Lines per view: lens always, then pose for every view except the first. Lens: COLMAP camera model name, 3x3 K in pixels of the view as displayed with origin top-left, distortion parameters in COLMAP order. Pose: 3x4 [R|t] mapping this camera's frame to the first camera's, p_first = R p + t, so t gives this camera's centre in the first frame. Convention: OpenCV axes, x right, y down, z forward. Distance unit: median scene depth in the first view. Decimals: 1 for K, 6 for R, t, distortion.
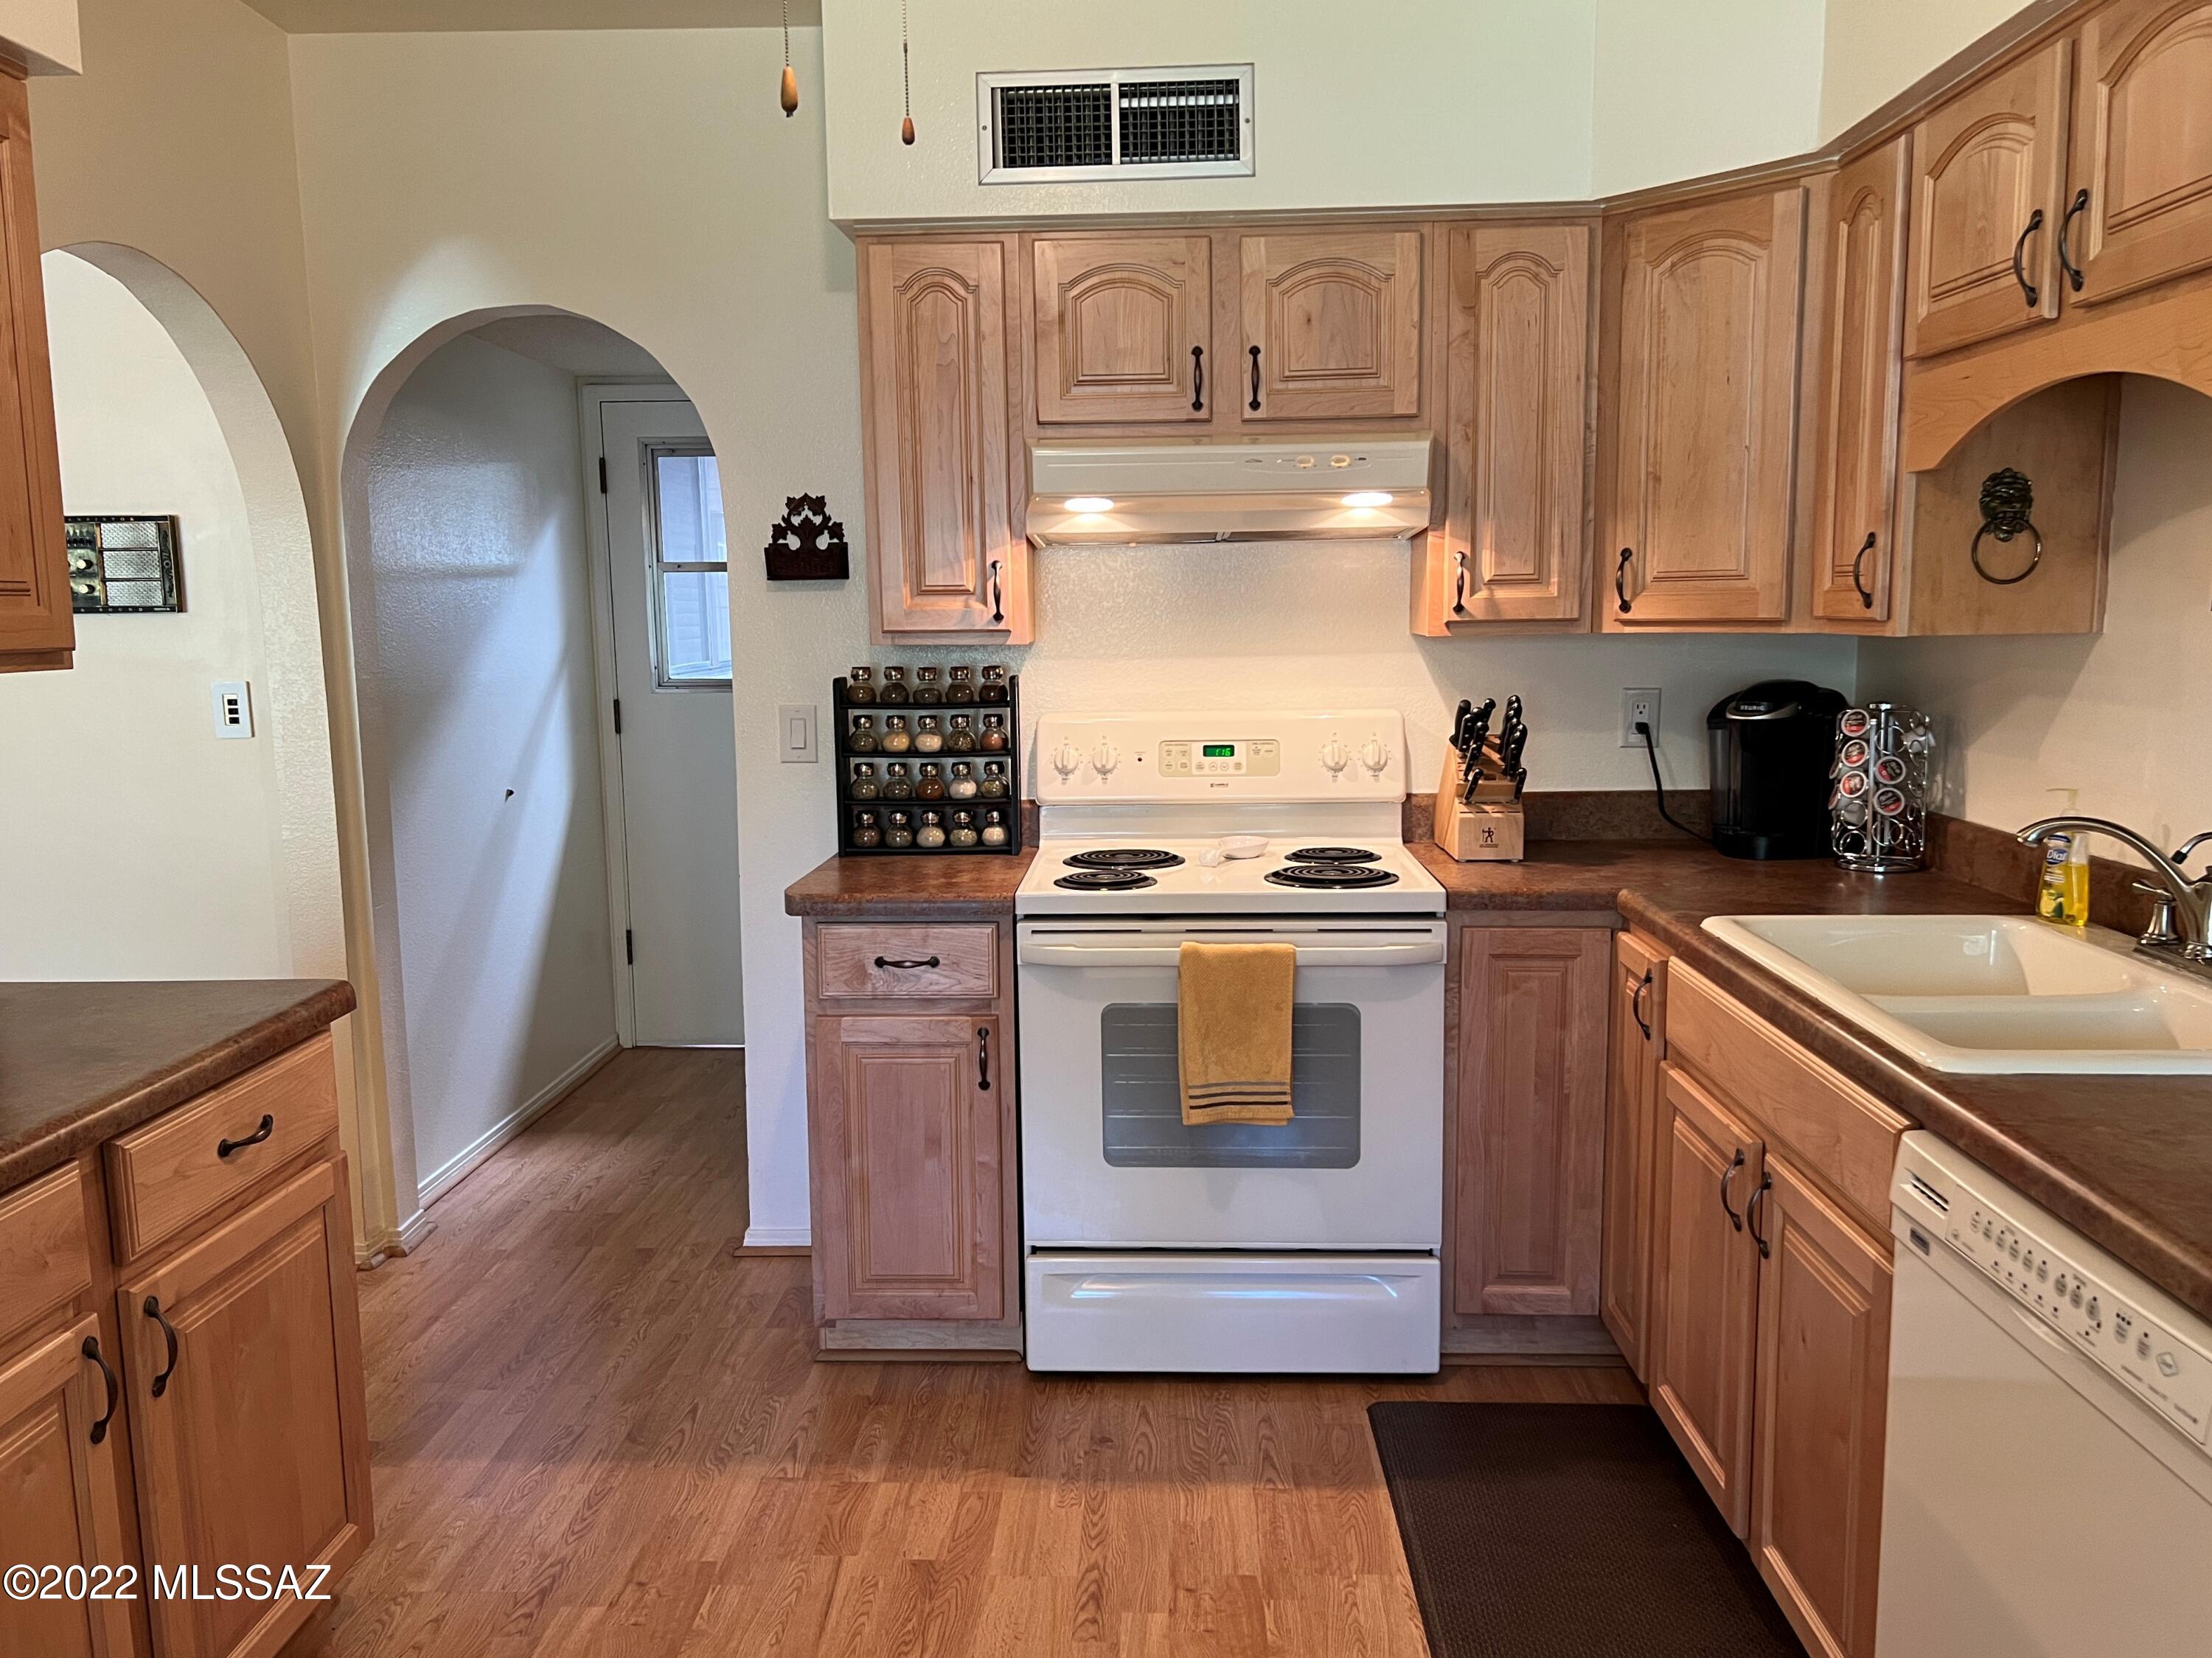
lens RADIAL K [[1697.4, 0, 1096.4], [0, 1697.4, 843.1], [0, 0, 1]] dist [0.046961, -0.061304]
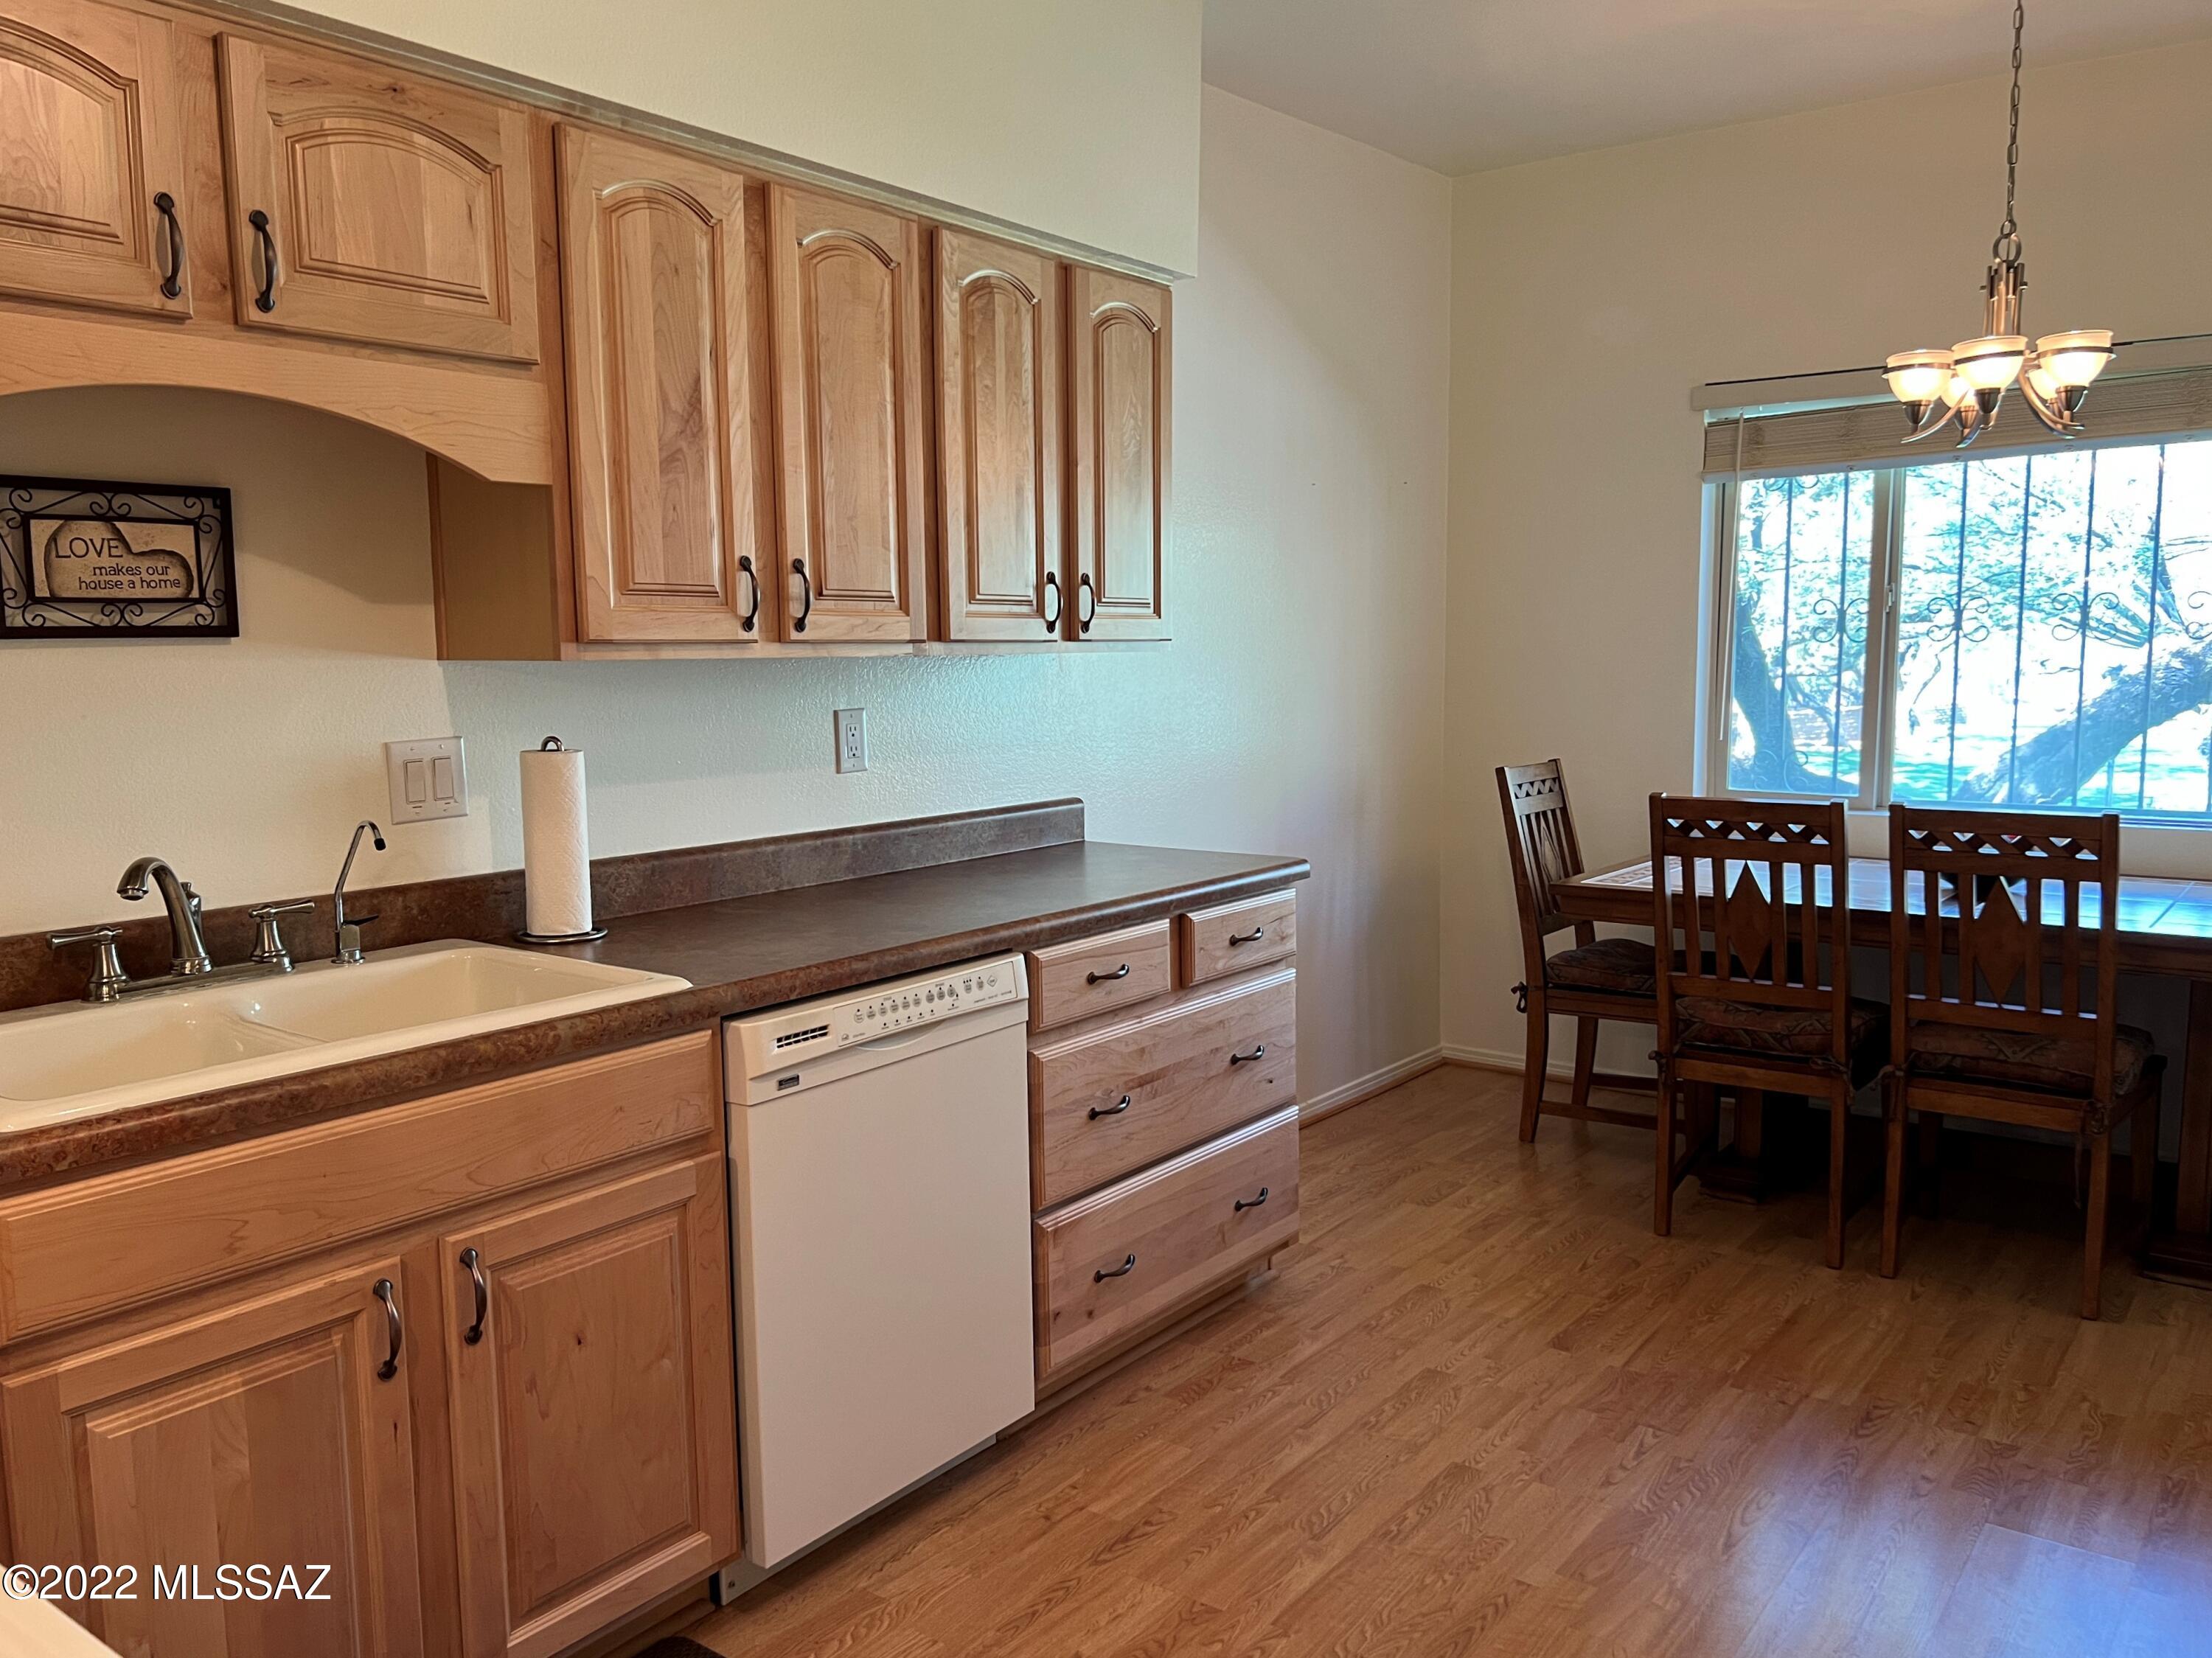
lens RADIAL K [[1697.4, 0, 1114.9], [0, 1697.4, 837.1], [0, 0, 1]] dist [0.046961, -0.061304]
pose [[-0.826319, -0.043142, 0.561547, -0.281120], [0.100977, 0.969557, 0.223077, -0.134519], [-0.554076, 0.241037, -0.796807, 1.085900]]
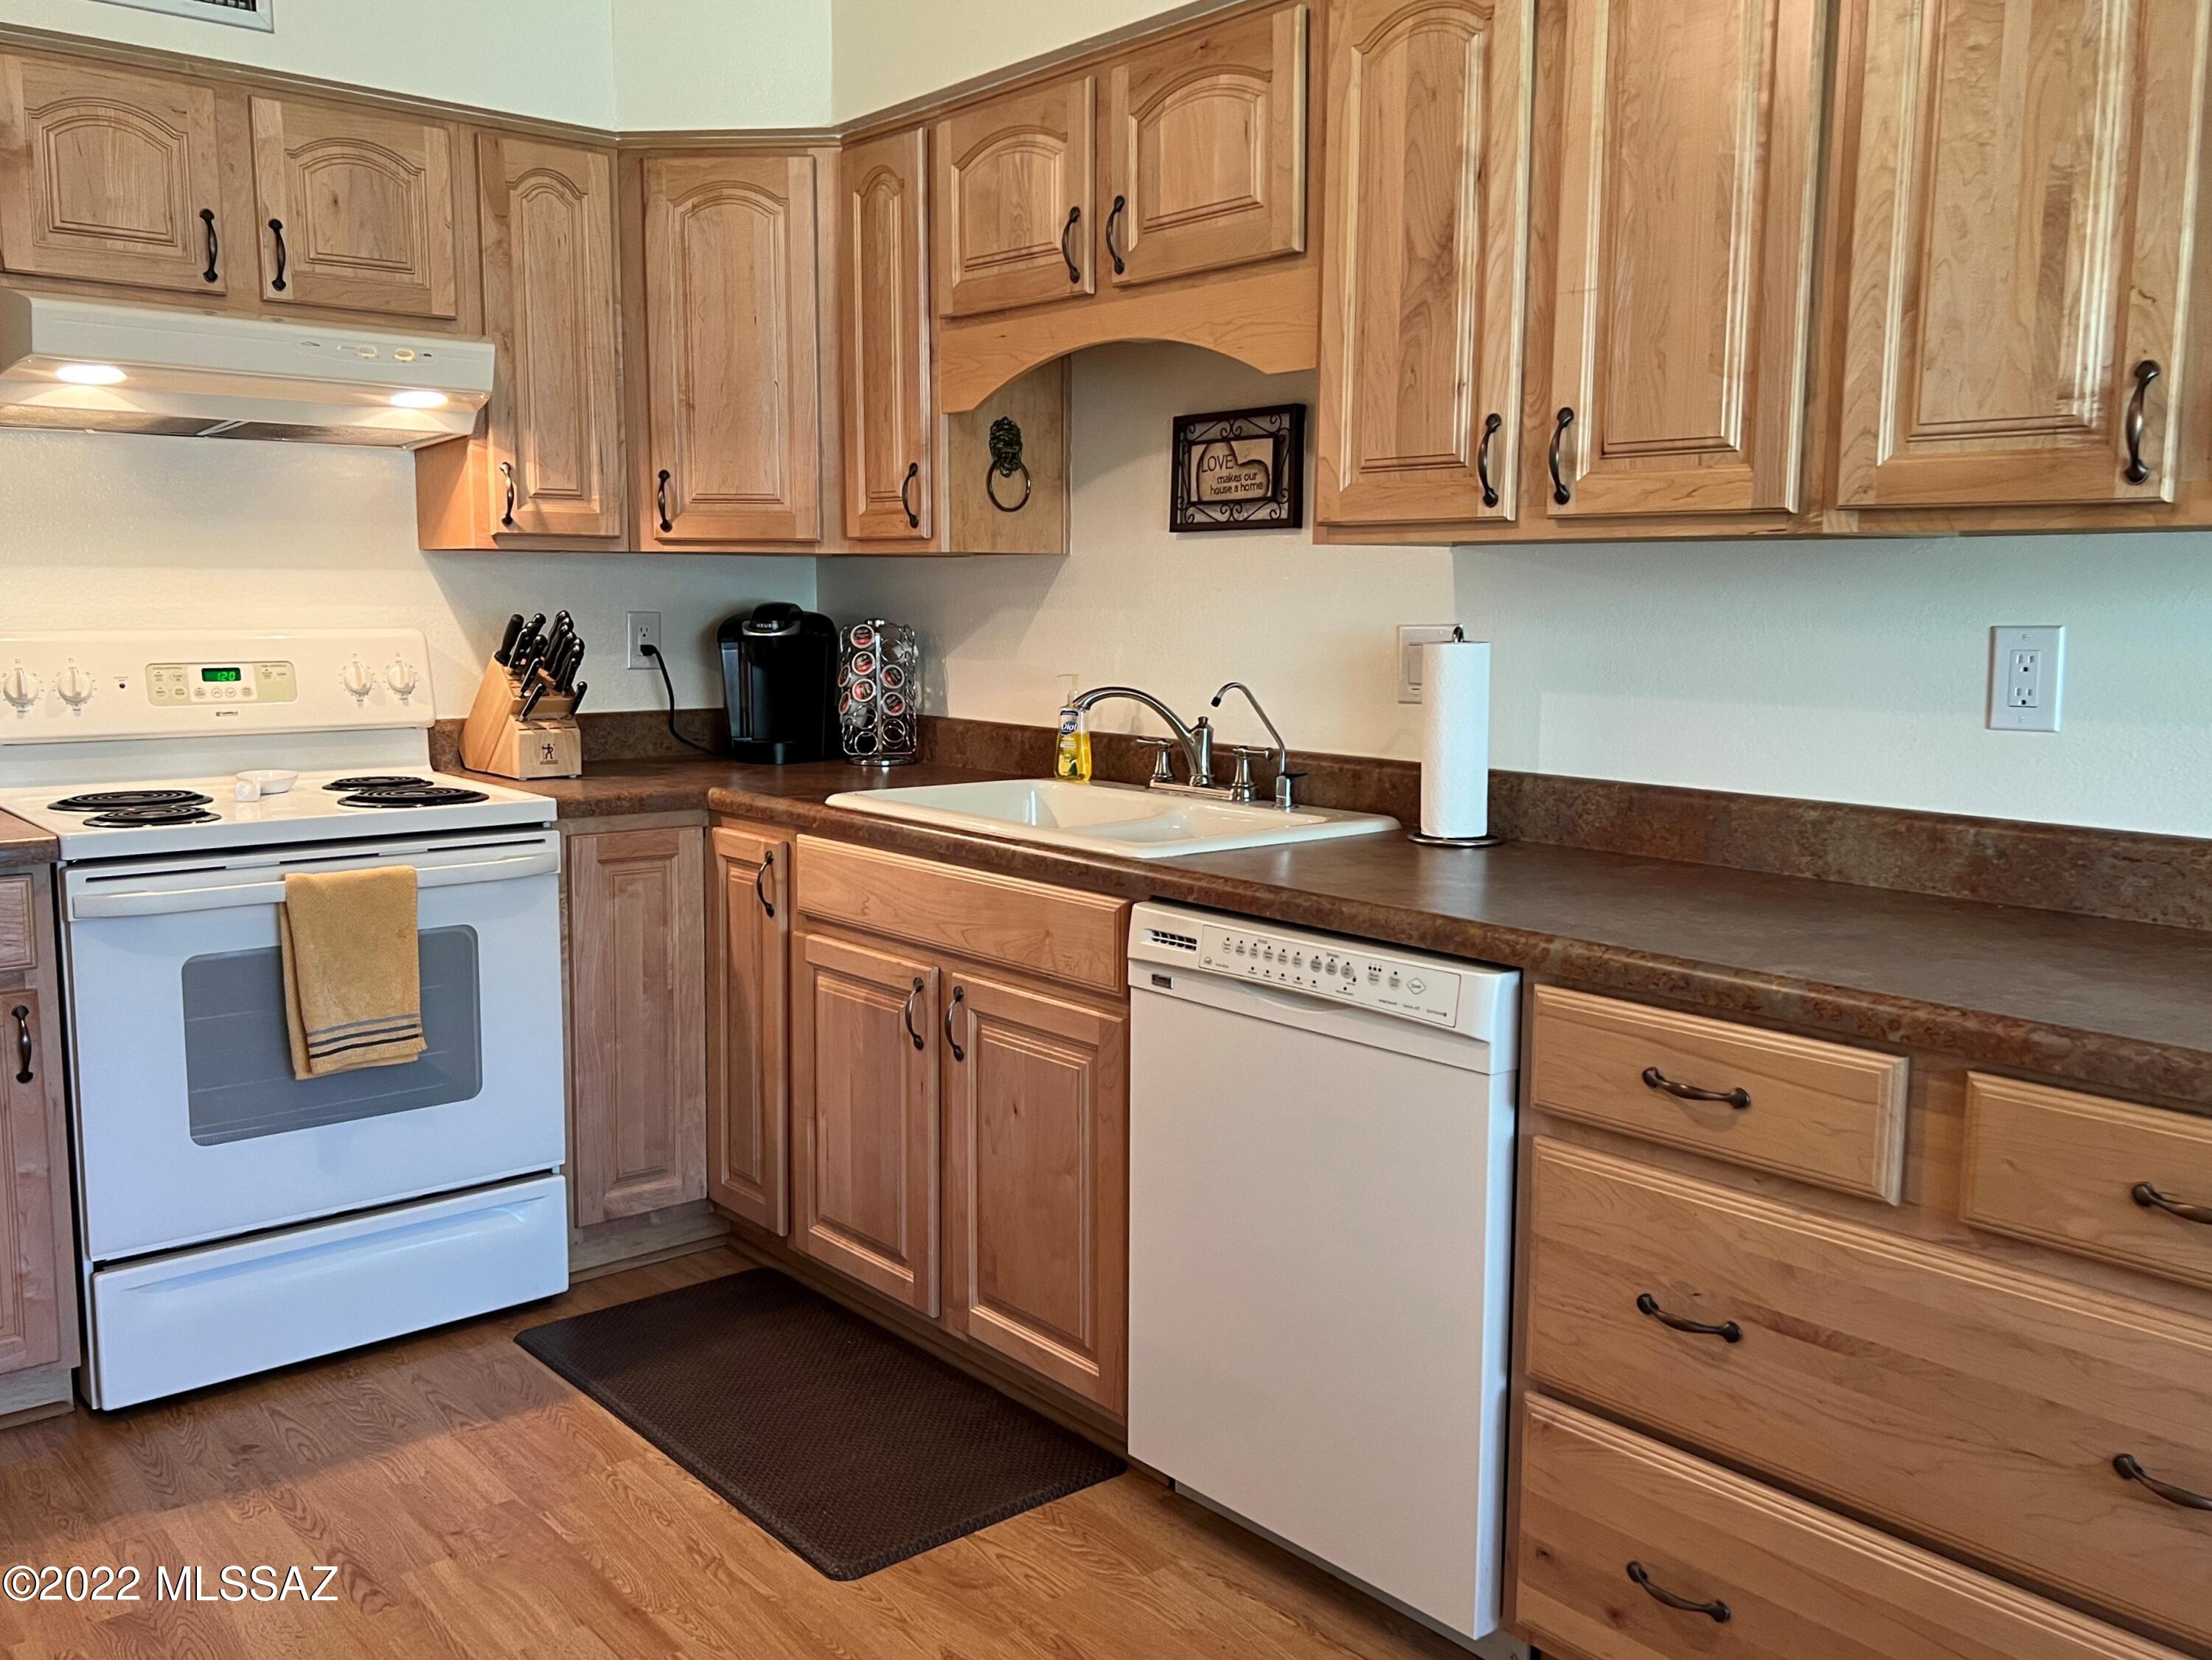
lens RADIAL K [[1784.2, 0, 1121.1], [0, 1784.2, 822.8], [0, 0, 1]] dist [0.041412, -0.076602]
pose [[0.725609, -0.069271, 0.684611, -0.267491], [0.079158, 0.996718, 0.016952, 0.049562], [-0.683539, 0.041892, 0.728711, 0.013214]]
